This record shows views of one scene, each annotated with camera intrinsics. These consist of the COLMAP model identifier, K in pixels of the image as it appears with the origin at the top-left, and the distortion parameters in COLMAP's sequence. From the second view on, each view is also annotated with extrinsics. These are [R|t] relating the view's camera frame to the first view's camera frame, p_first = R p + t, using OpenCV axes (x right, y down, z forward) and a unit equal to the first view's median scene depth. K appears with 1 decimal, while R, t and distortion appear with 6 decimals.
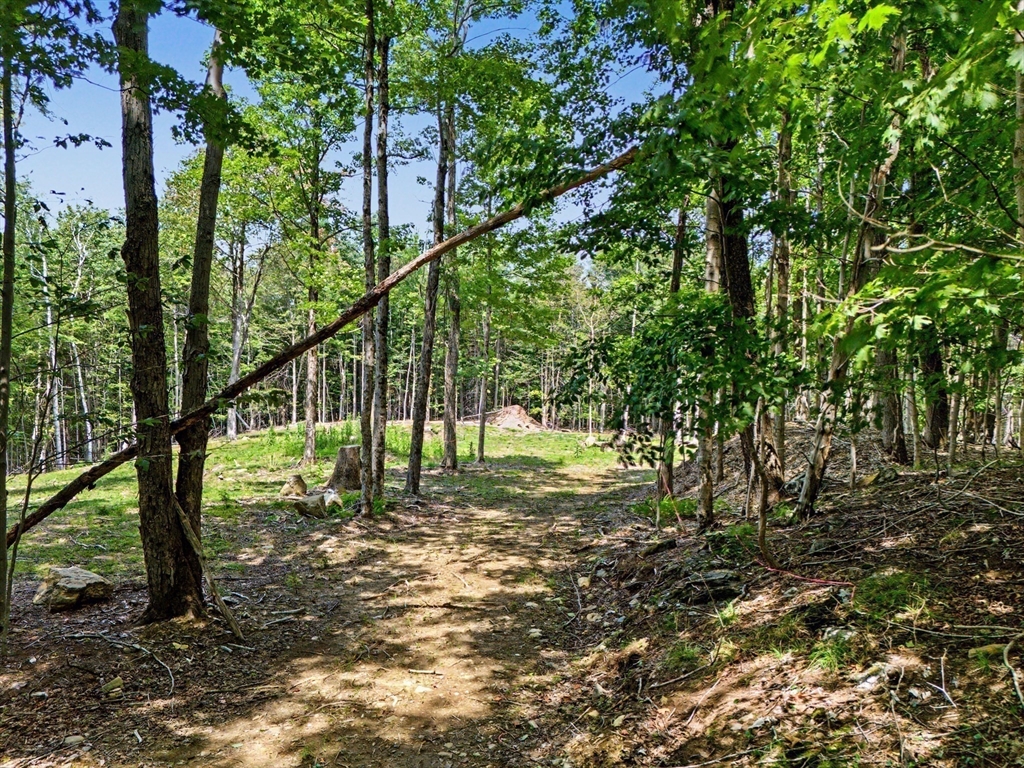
lens RADIAL K [[749.4, 0, 512.0], [0, 749.4, 384.0], [0, 0, 1]] dist [0.139580, -0.289848]
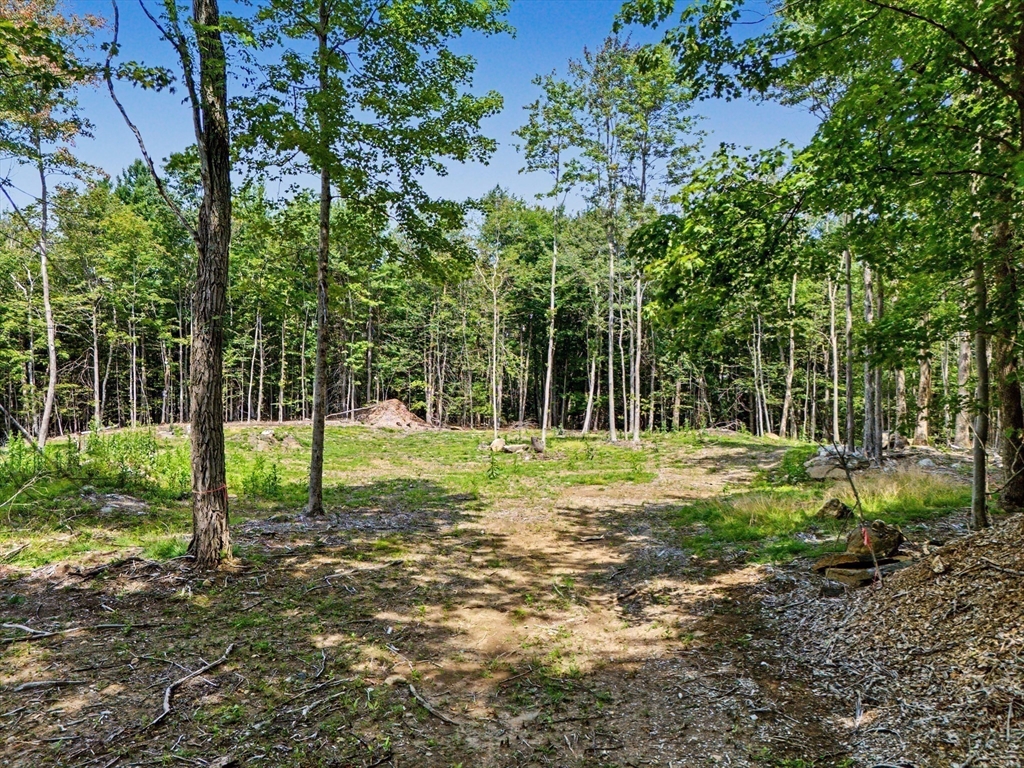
lens RADIAL K [[749.4, 0, 512.0], [0, 749.4, 384.0], [0, 0, 1]] dist [0.139580, -0.289848]
pose [[0.986640, -0.018435, 0.161872, 0.000195], [0.017713, 0.999826, 0.005903, 0.009342], [-0.161953, -0.002957, 0.986794, 0.171914]]
